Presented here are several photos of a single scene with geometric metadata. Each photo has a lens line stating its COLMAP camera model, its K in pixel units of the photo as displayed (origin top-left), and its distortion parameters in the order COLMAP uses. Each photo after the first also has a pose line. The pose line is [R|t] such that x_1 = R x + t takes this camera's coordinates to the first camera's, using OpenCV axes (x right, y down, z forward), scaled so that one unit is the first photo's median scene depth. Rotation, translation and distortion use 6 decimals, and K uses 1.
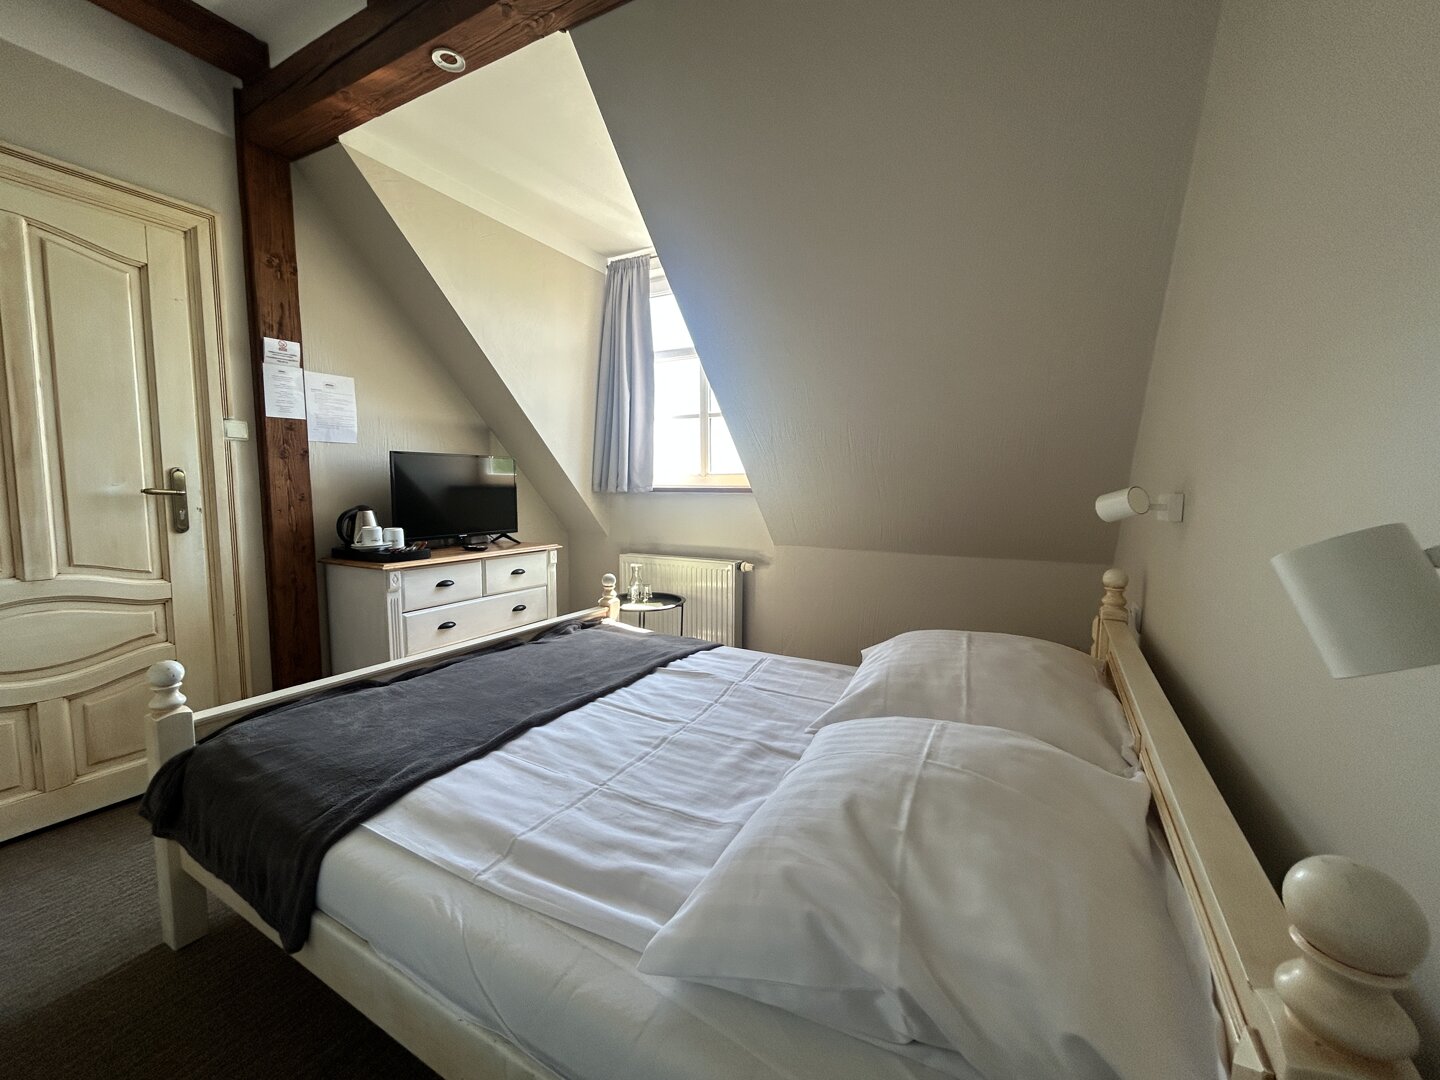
lens RADIAL K [[585.9, 0, 720.0], [0, 585.9, 540.0], [0, 0, 1]] dist [0.000008, 0.000091]
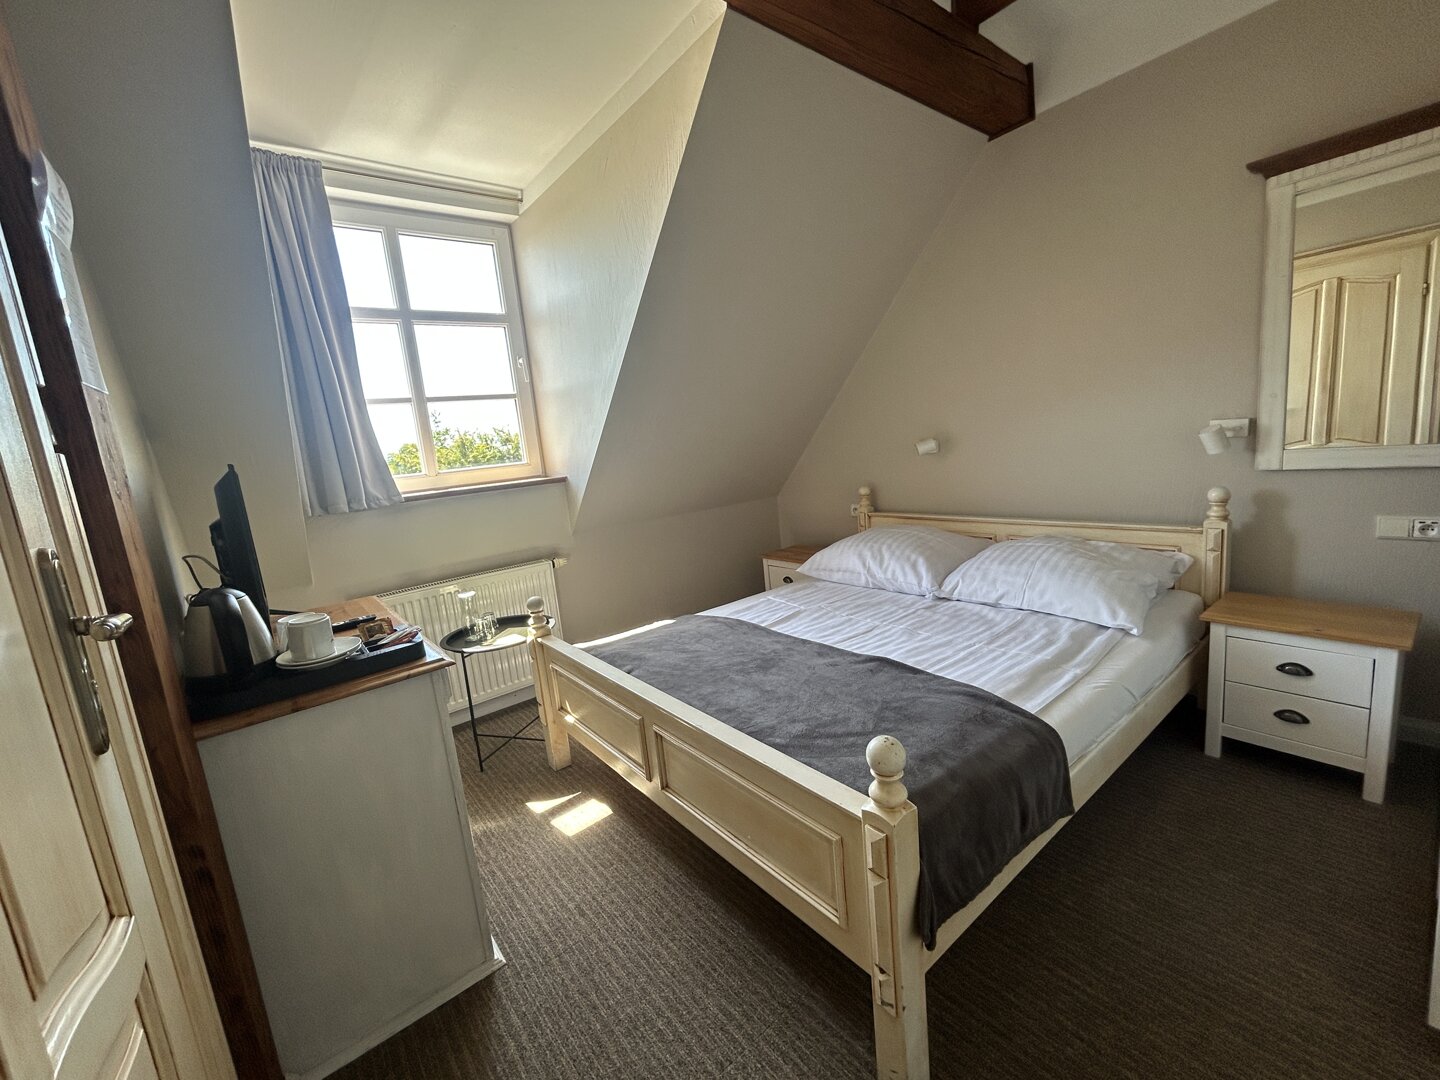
lens RADIAL K [[585.9, 0, 720.0], [0, 585.9, 540.0], [0, 0, 1]] dist [0.000008, 0.000091]
pose [[0.373866, -0.192468, 0.907293, -1.932471], [0.179183, 0.974791, 0.132952, -0.186368], [-0.910010, 0.112865, 0.398928, 1.041374]]
